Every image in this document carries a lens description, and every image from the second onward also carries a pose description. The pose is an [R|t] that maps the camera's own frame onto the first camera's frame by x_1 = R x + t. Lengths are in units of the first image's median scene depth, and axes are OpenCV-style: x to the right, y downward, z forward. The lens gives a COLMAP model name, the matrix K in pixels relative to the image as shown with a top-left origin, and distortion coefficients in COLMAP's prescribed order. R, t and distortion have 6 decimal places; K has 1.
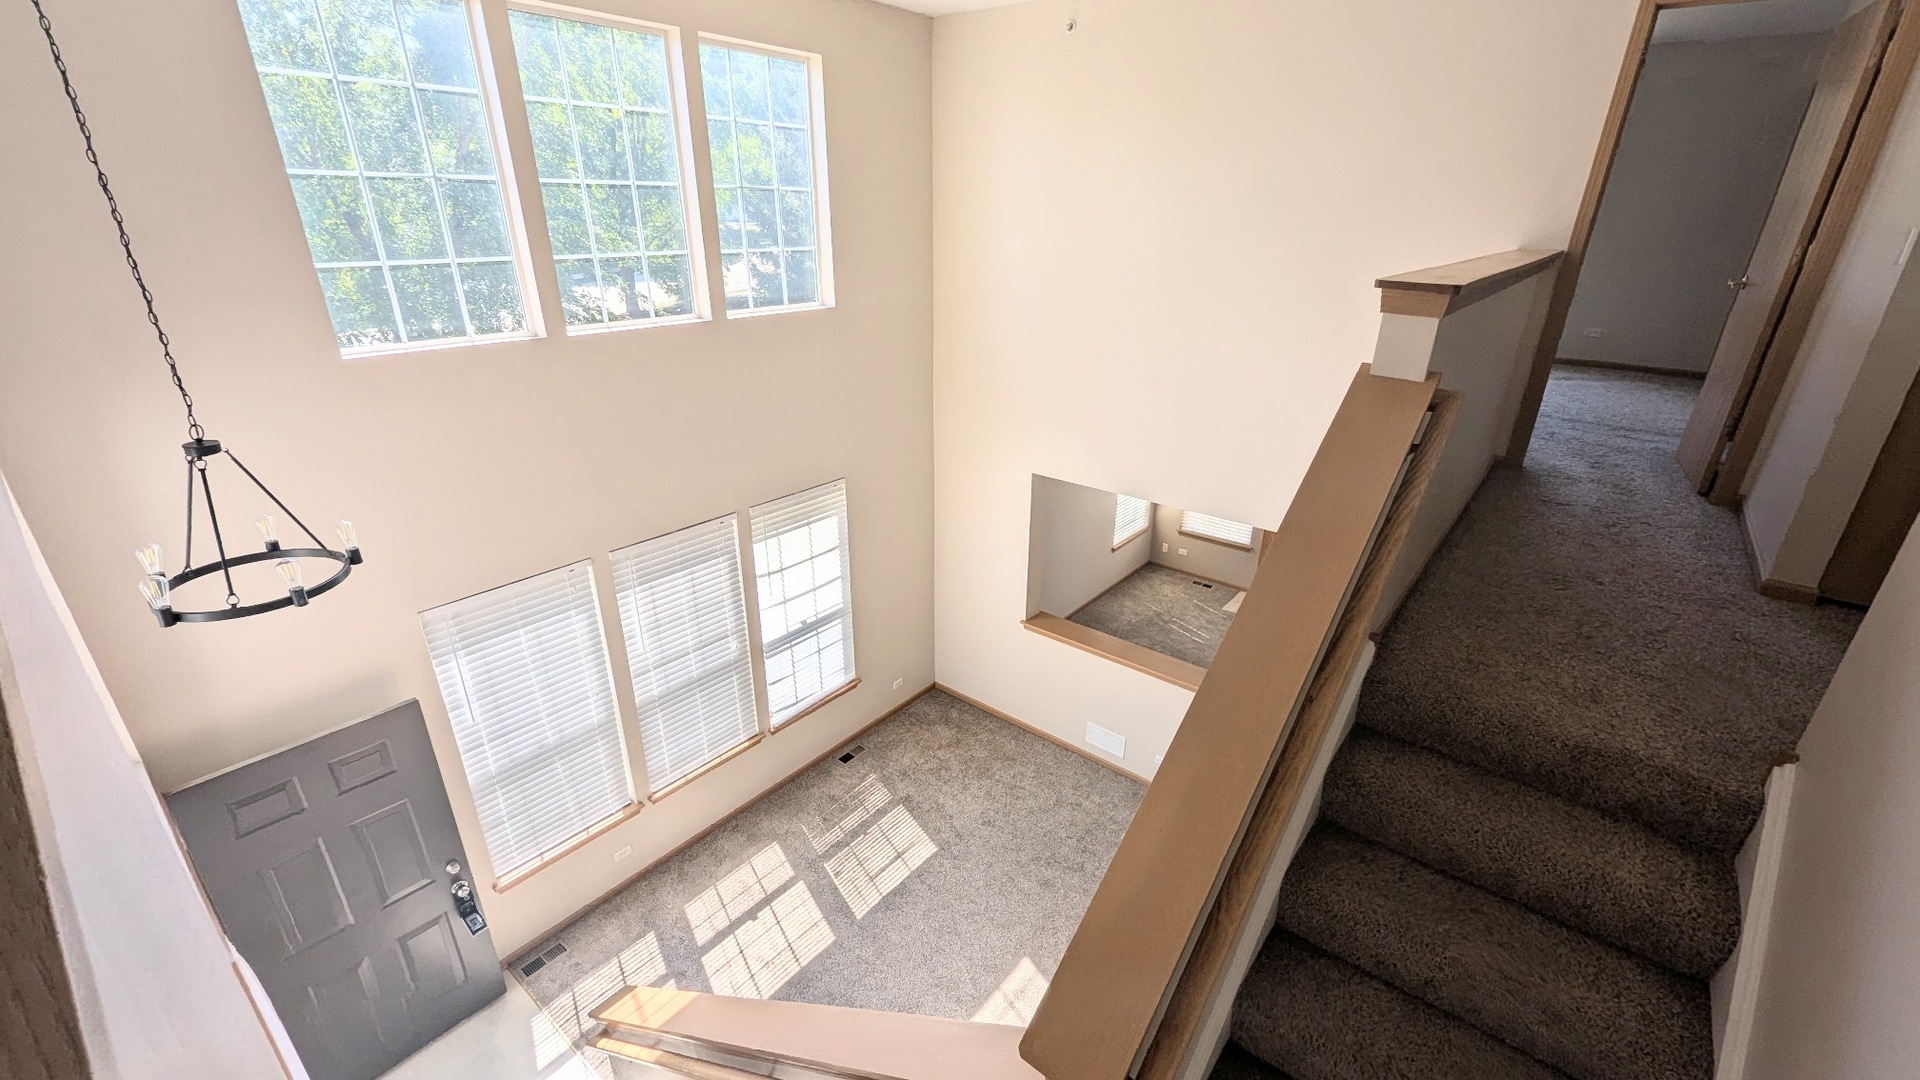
lens RADIAL K [[786.6, 0, 961.9], [0, 786.6, 540.9], [0, 0, 1]] dist [0.004199, 0.000950]
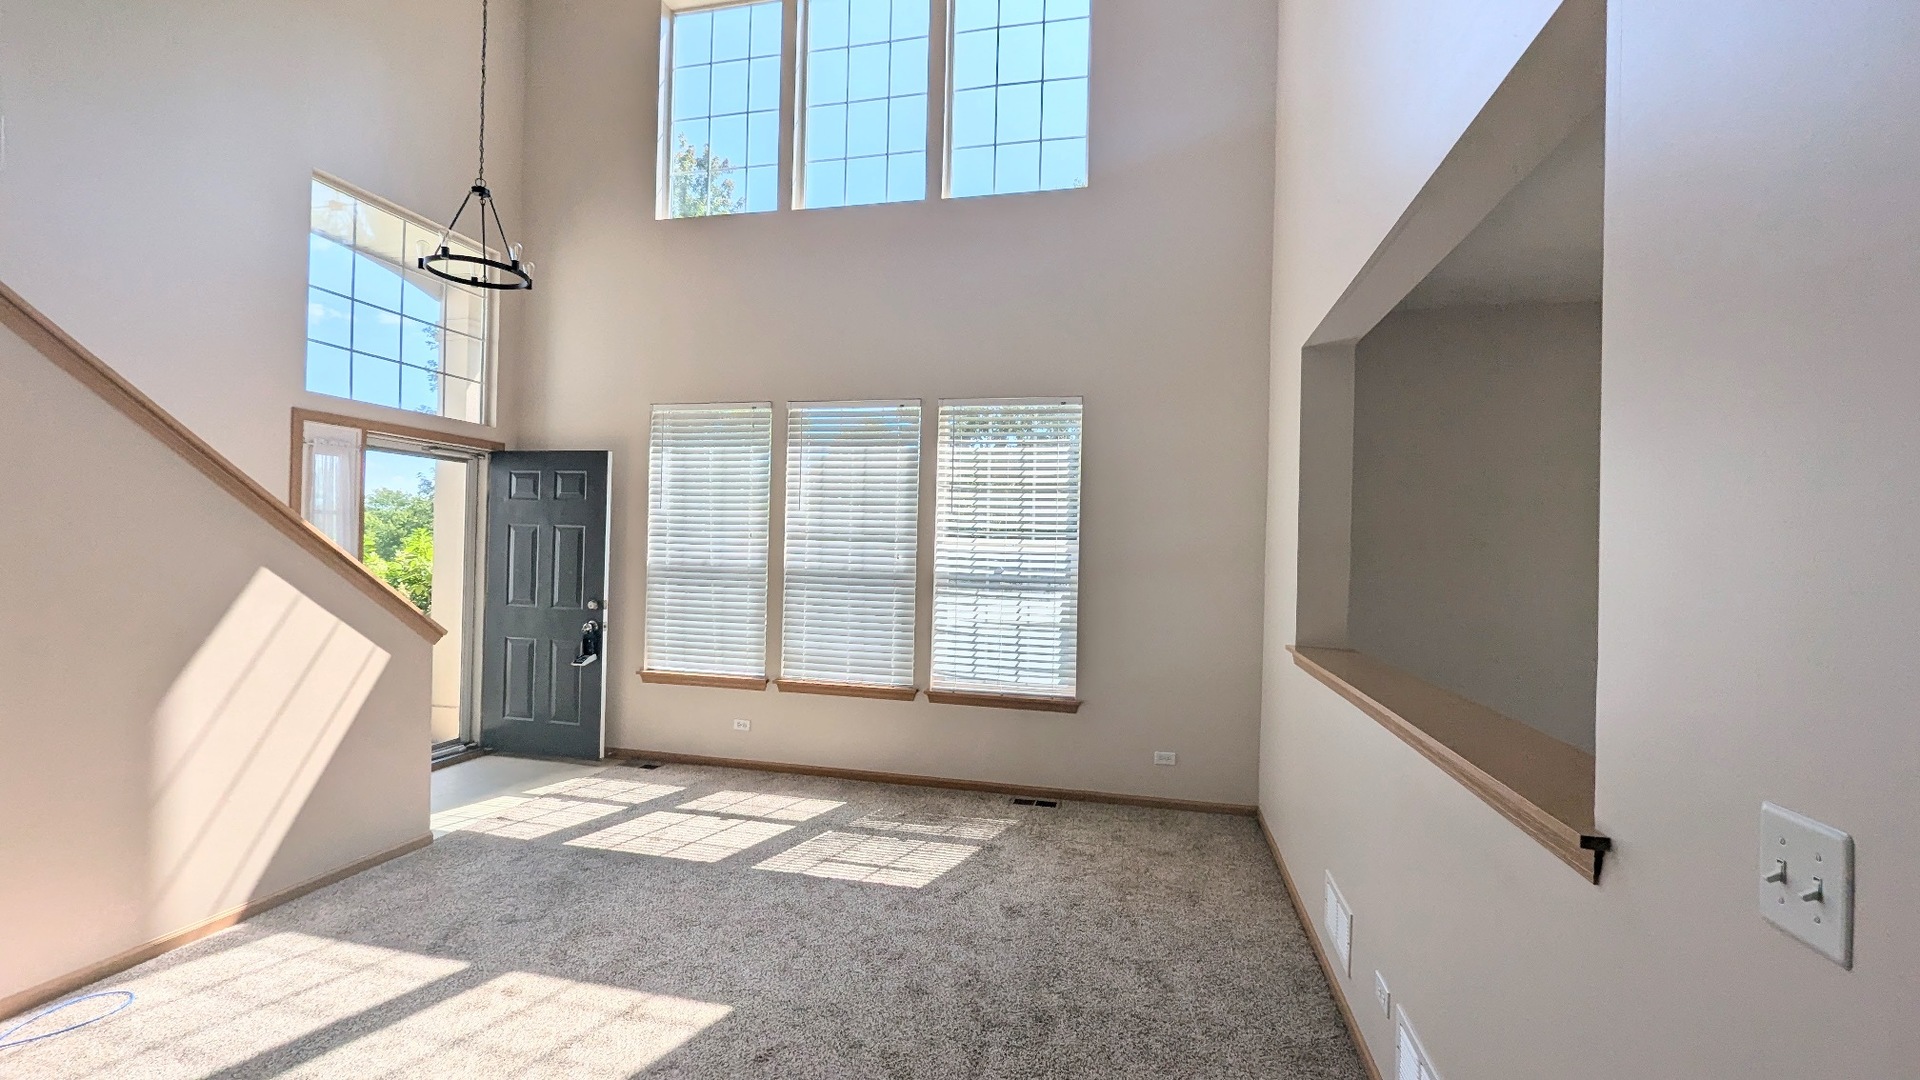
lens RADIAL K [[786.6, 0, 957.9], [0, 786.6, 546.3], [0, 0, 1]] dist [0.004199, 0.000950]
pose [[0.446742, 0.006720, -0.894638, 0.527887], [-0.362269, 0.915684, -0.174023, 0.253615], [0.818036, 0.401842, 0.411509, 0.693392]]
